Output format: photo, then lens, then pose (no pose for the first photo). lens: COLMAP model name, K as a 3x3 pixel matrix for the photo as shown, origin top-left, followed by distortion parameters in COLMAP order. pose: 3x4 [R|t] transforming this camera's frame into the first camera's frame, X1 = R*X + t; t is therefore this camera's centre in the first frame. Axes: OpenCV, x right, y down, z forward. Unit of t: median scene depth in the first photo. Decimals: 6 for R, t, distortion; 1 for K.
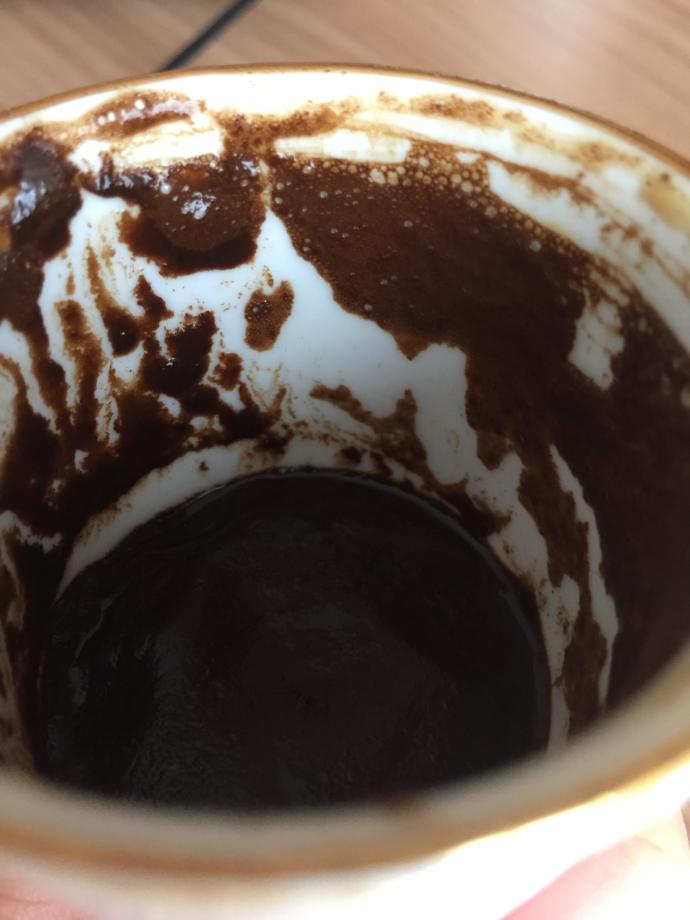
lens RADIAL K [[770.0, 0, 349.1], [0, 770.0, 460.9], [0, 0, 1]] dist [-0.058825, -0.076365]
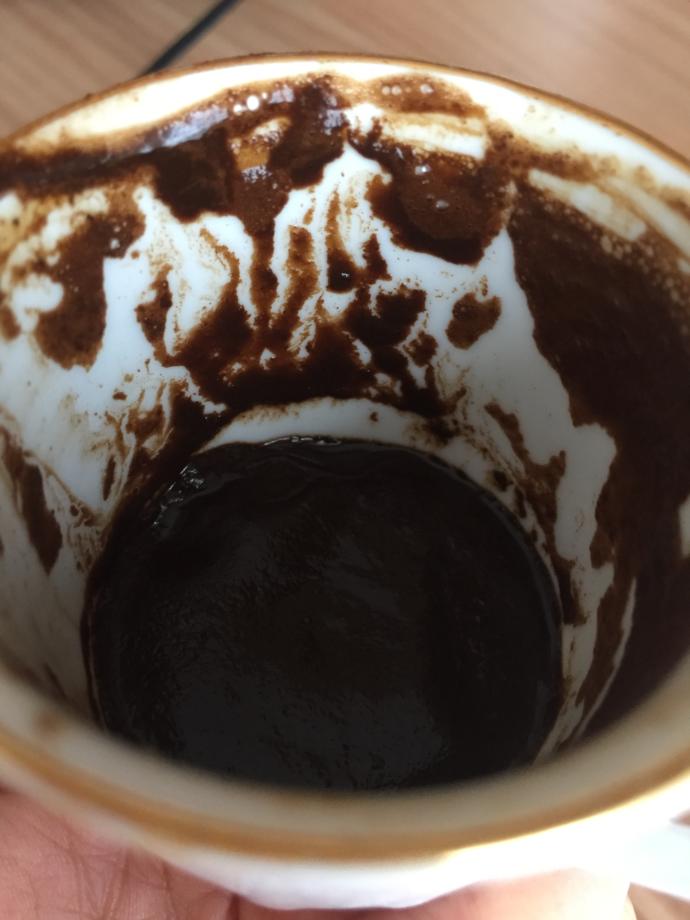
lens RADIAL K [[770.0, 0, 339.1], [0, 770.0, 464.1], [0, 0, 1]] dist [-0.058825, -0.076365]
pose [[0.781803, 0.514194, -0.352686, 0.230179], [-0.484733, 0.856992, 0.174927, -0.124560], [0.392195, 0.034200, 0.919246, -0.005895]]
